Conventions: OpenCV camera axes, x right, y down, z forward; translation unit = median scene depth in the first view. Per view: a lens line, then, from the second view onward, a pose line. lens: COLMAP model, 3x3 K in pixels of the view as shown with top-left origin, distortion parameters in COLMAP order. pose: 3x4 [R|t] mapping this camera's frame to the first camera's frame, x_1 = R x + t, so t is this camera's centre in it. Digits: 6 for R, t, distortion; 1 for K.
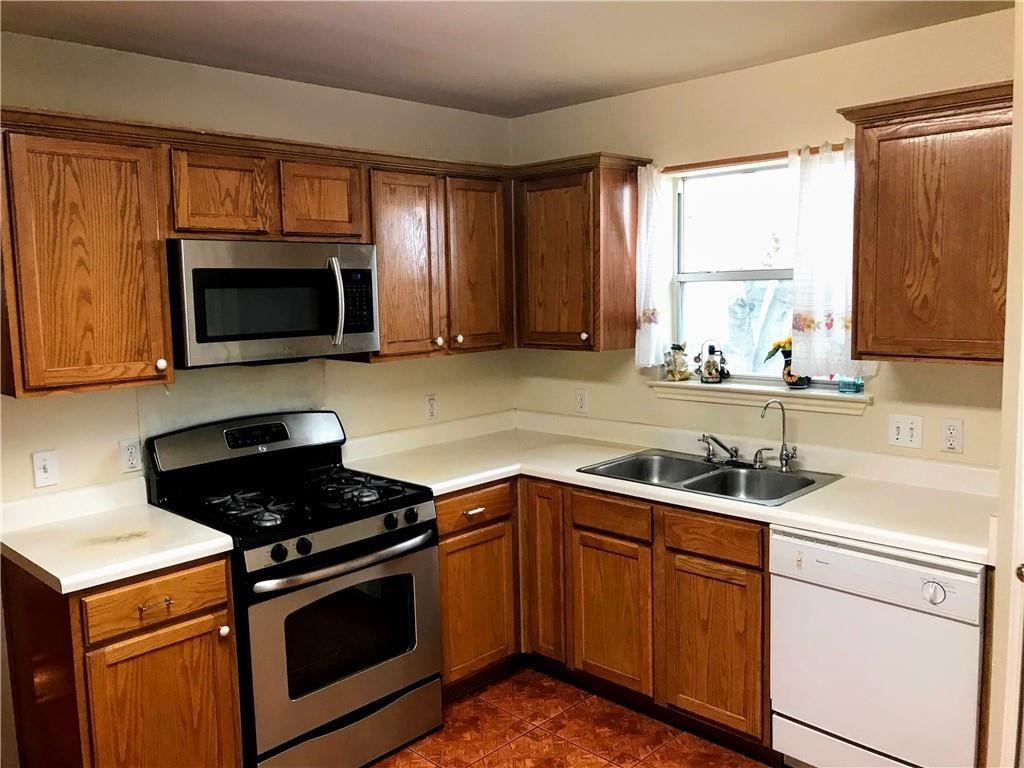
lens RADIAL K [[833.4, 0, 512.0], [0, 833.4, 384.0], [0, 0, 1]] dist [0.019945, -0.002097]
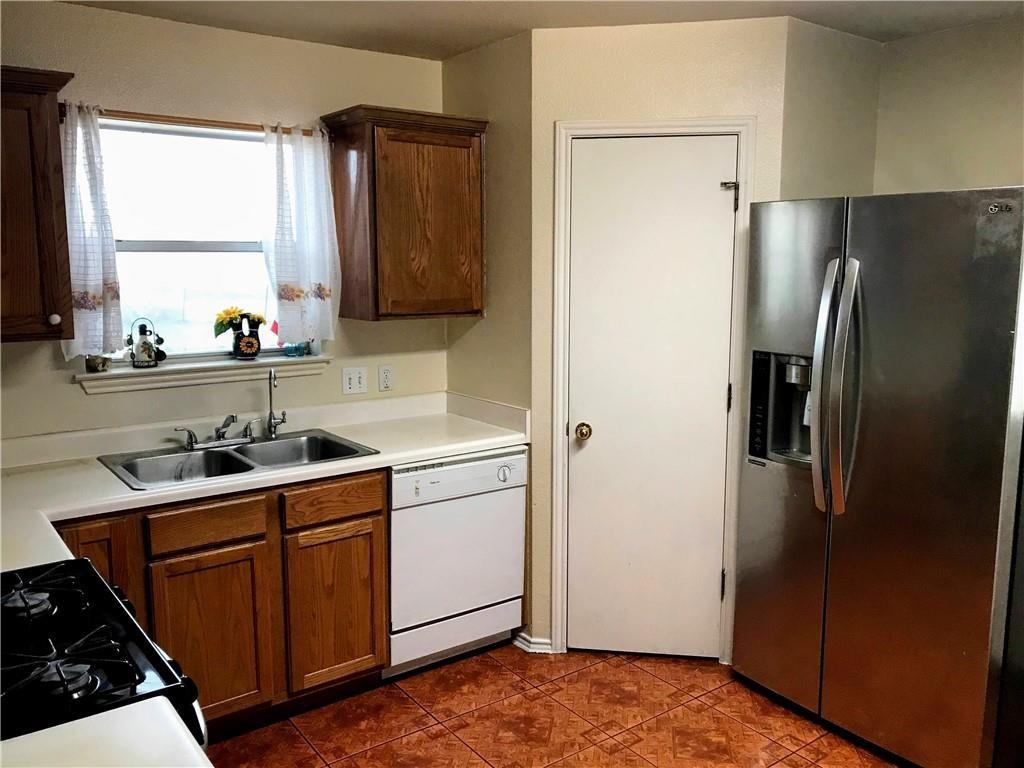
lens RADIAL K [[833.4, 0, 512.0], [0, 833.4, 384.0], [0, 0, 1]] dist [0.019945, -0.002097]
pose [[0.151858, -0.117380, 0.981408, -0.685425], [0.113606, 0.988416, 0.100639, -0.034770], [-0.981852, 0.096211, 0.163433, 0.579680]]
